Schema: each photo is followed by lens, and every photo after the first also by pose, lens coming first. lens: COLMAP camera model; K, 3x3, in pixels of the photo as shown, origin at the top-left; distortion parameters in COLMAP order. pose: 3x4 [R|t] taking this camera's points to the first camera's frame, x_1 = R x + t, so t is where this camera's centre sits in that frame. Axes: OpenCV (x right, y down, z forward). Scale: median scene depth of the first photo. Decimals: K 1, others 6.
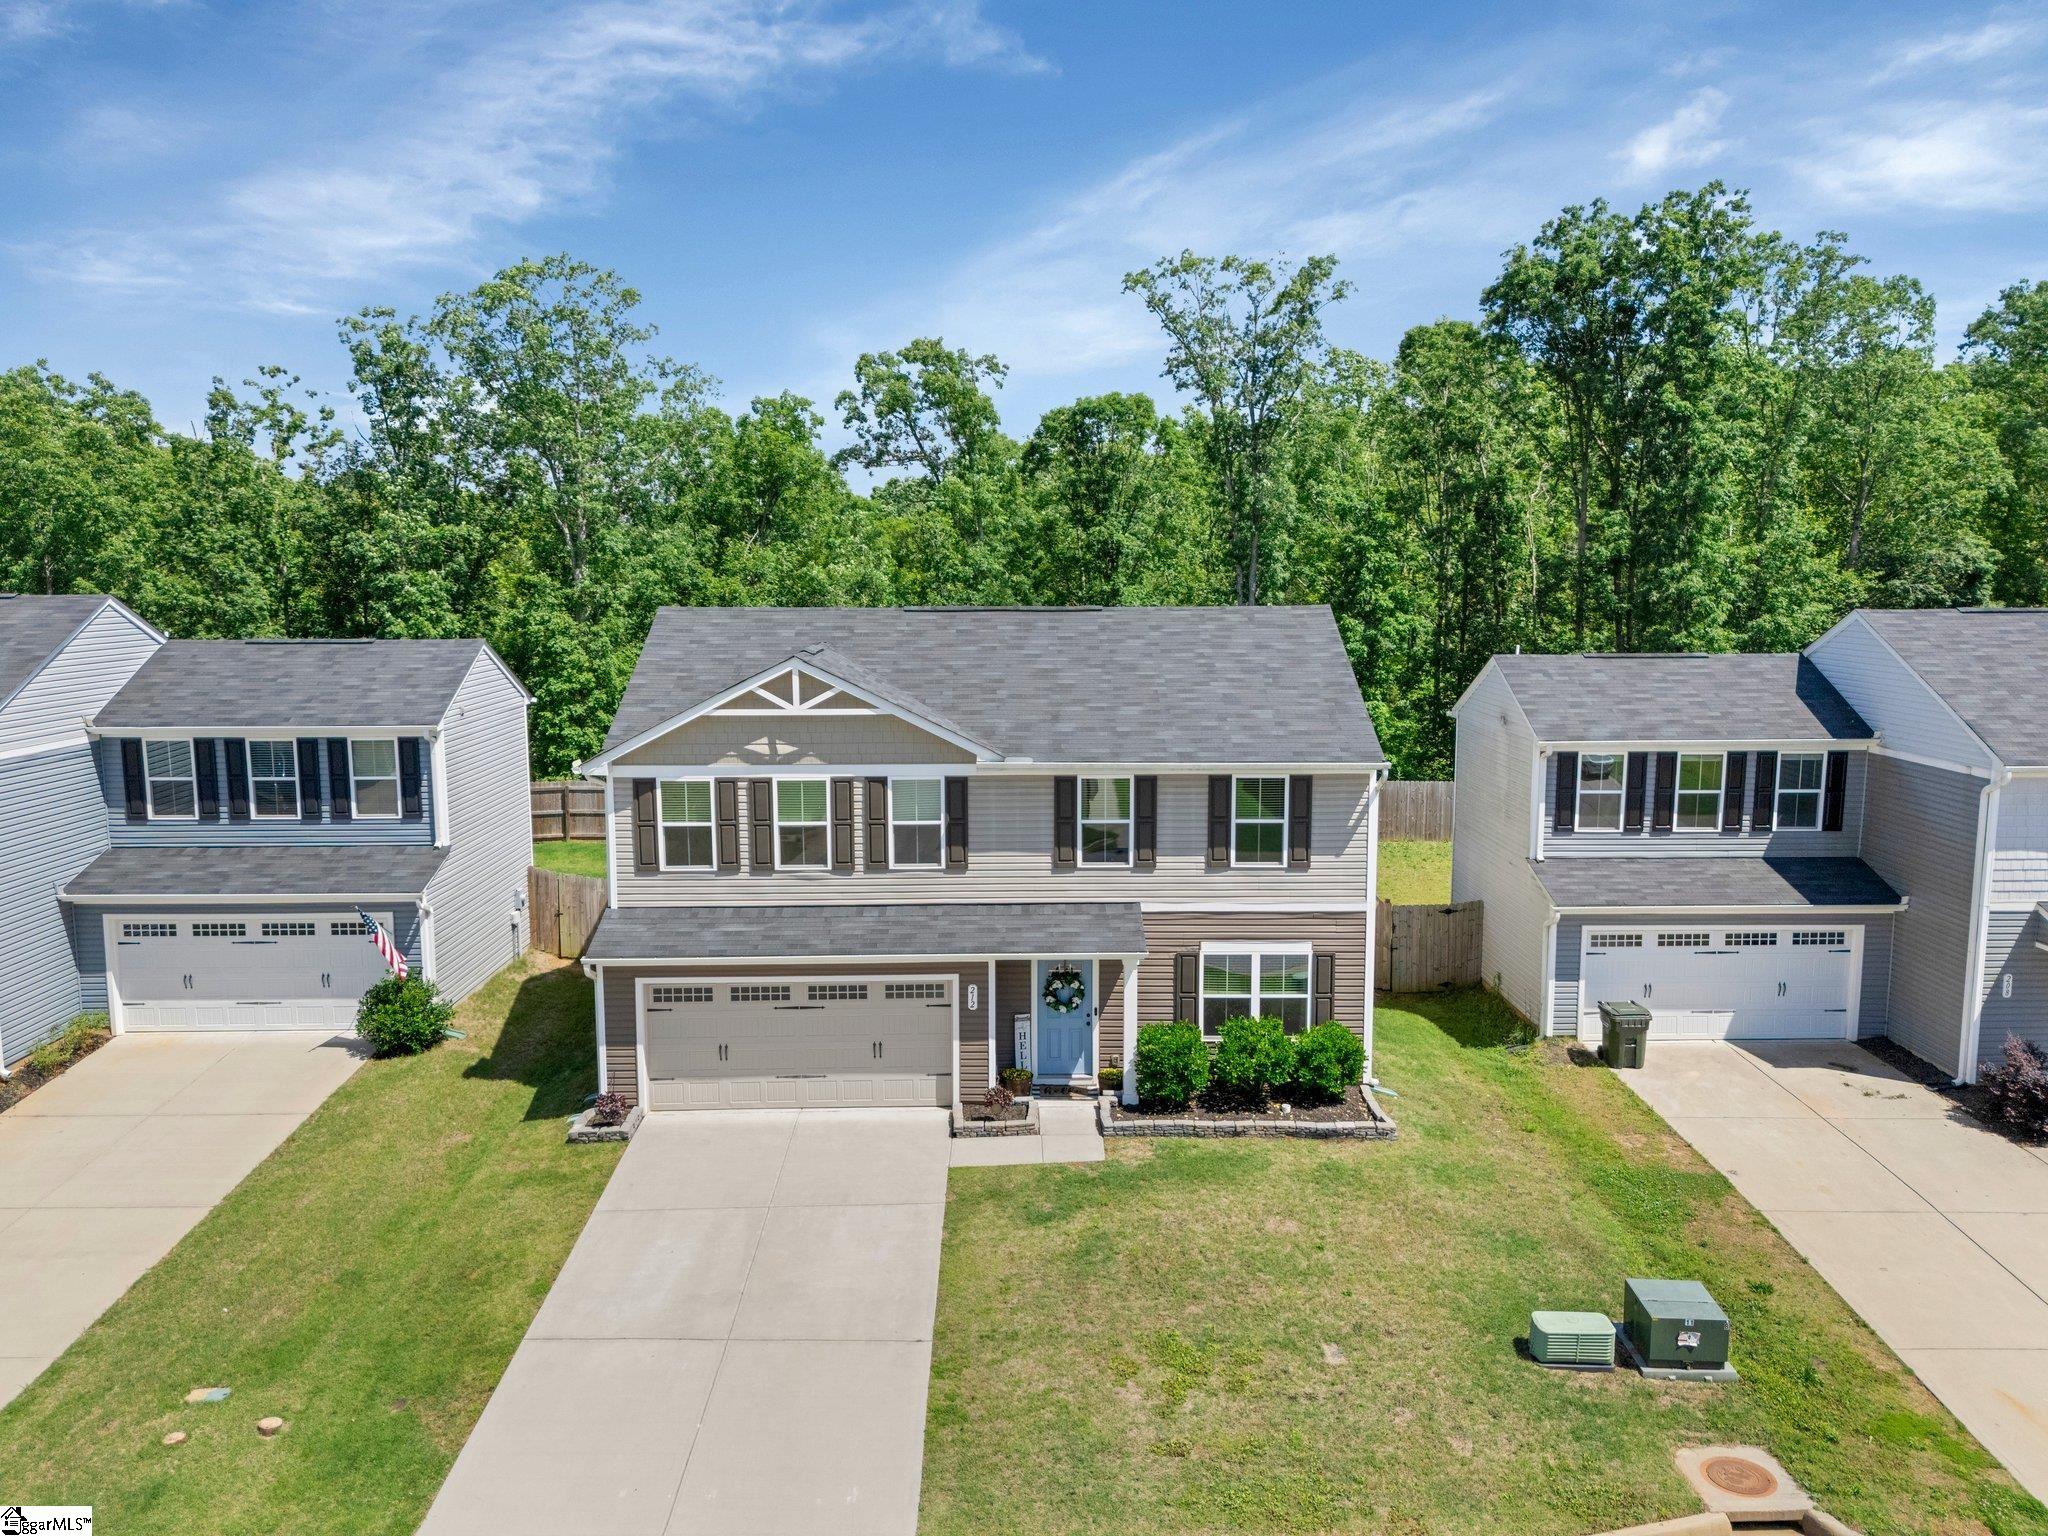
lens RADIAL K [[1514.6, 0, 1024.0], [0, 1514.6, 768.0], [0, 0, 1]] dist [0.066316, -0.034657]
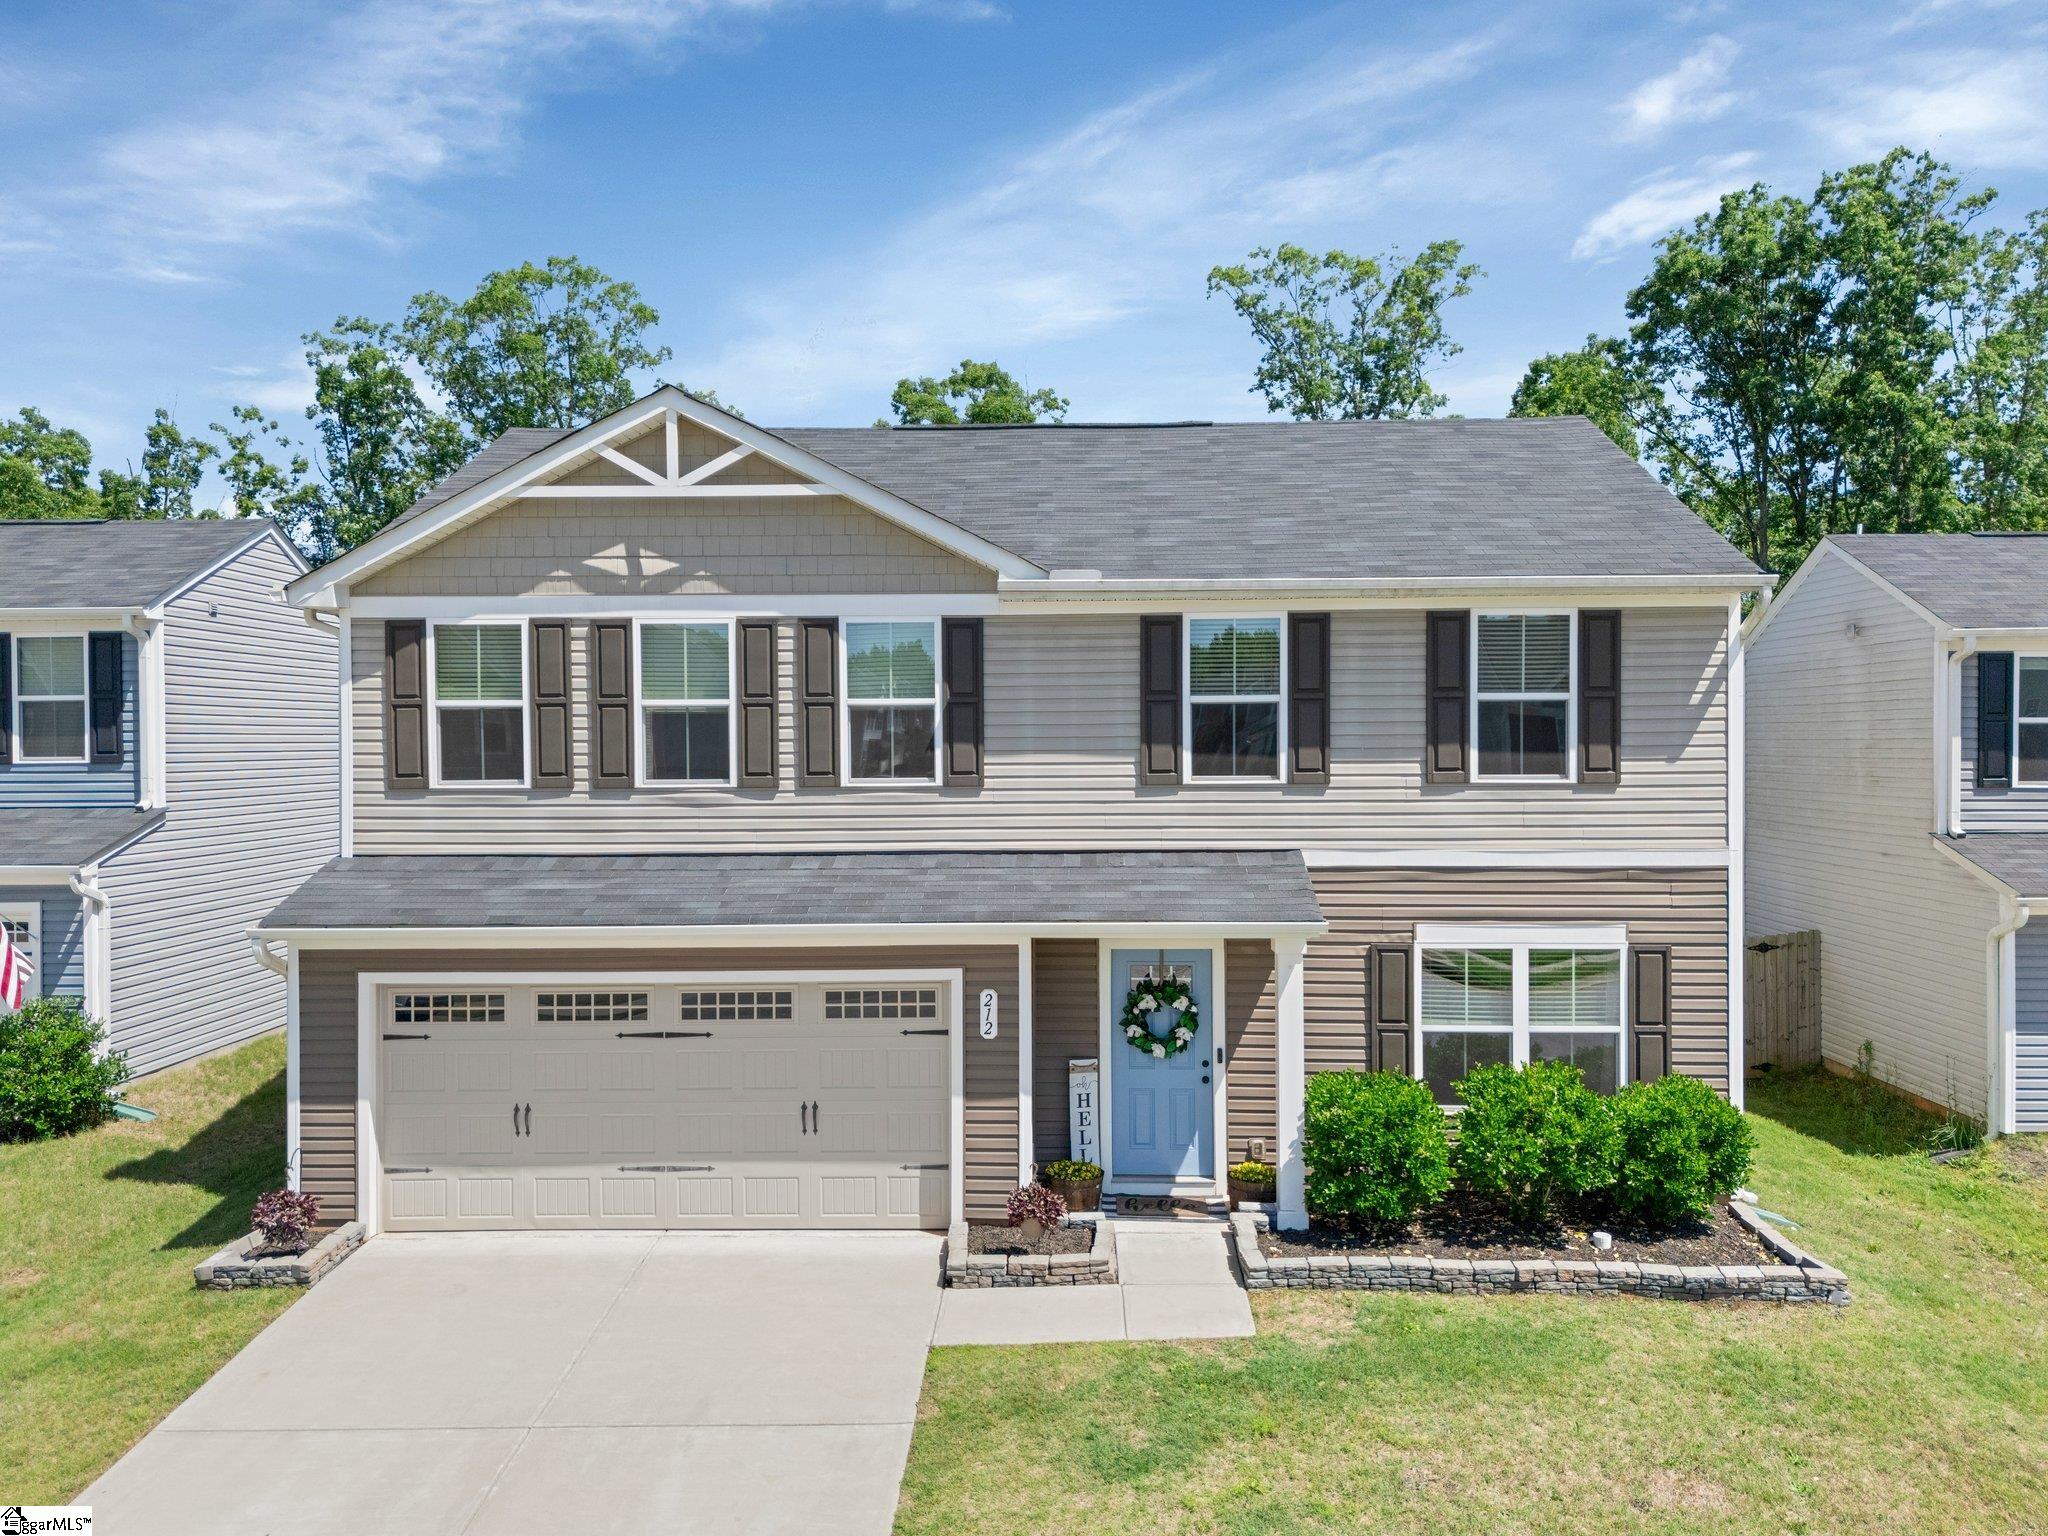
lens RADIAL K [[1531.2, 0, 1024.0], [0, 1531.2, 768.0], [0, 0, 1]] dist [0.032370, -0.010739]
pose [[0.999144, -0.001161, -0.041353, 0.000465], [-0.003759, 0.992925, -0.118683, 0.126553], [0.041198, 0.118737, 0.992071, 0.454091]]
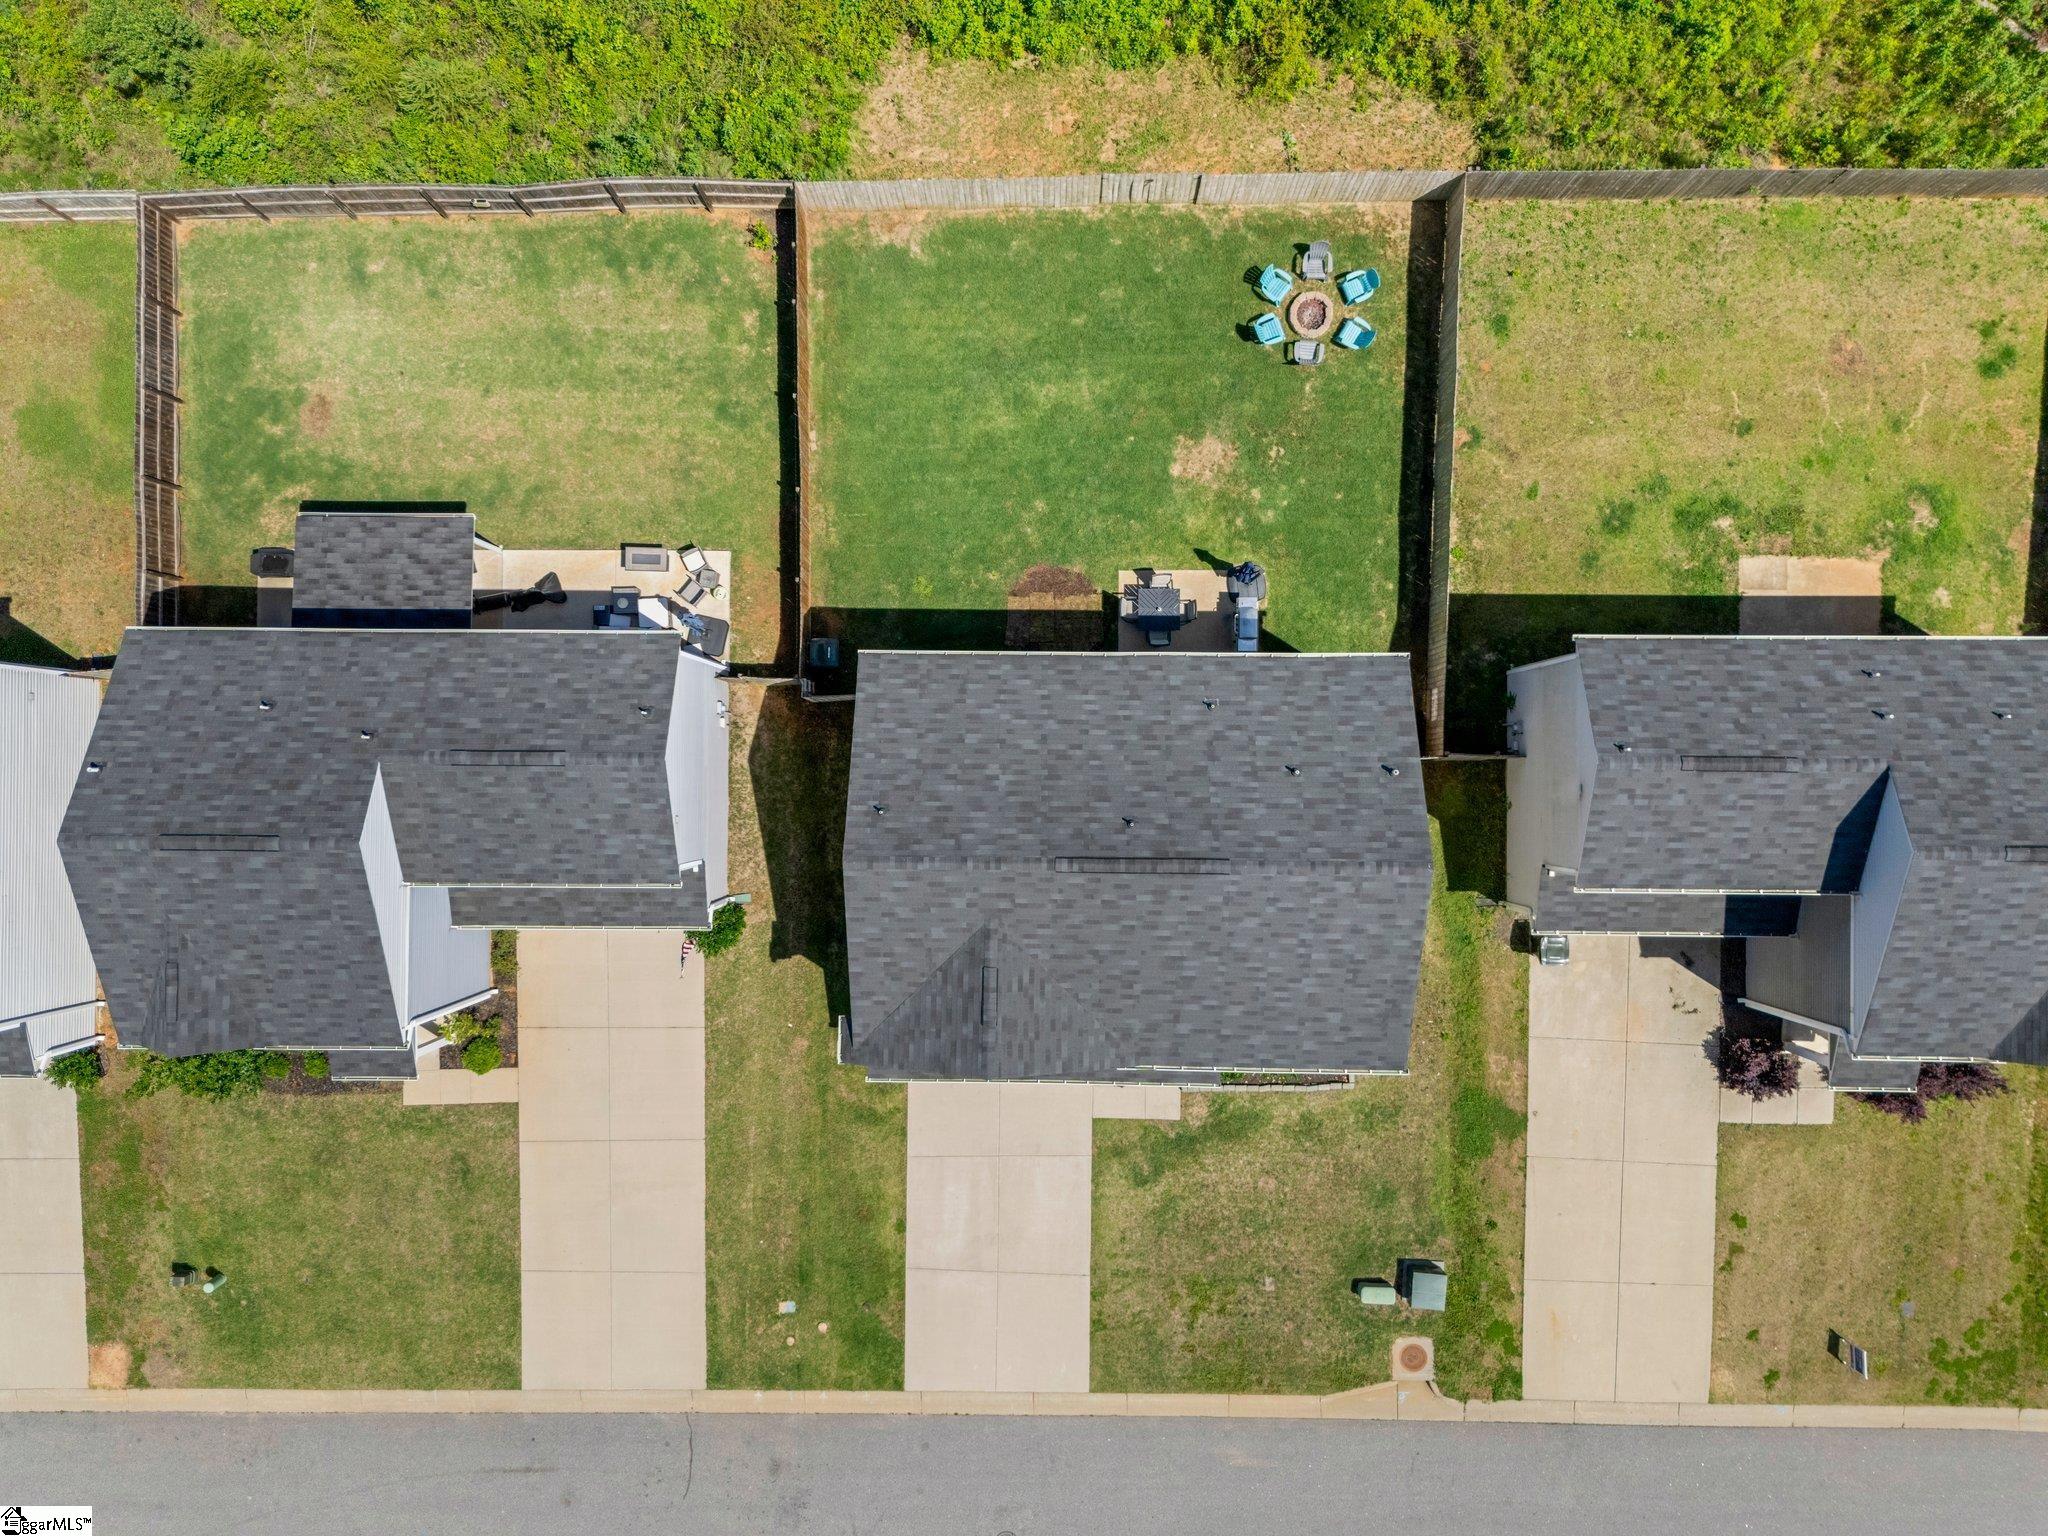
lens RADIAL K [[1514.6, 0, 1024.0], [0, 1514.6, 768.0], [0, 0, 1]] dist [0.066316, -0.034657]
pose [[0.999788, 0.016085, -0.012857, -0.103620], [0.010446, 0.141944, 0.989820, -1.433187], [0.017746, -0.989744, 0.141746, 1.052800]]
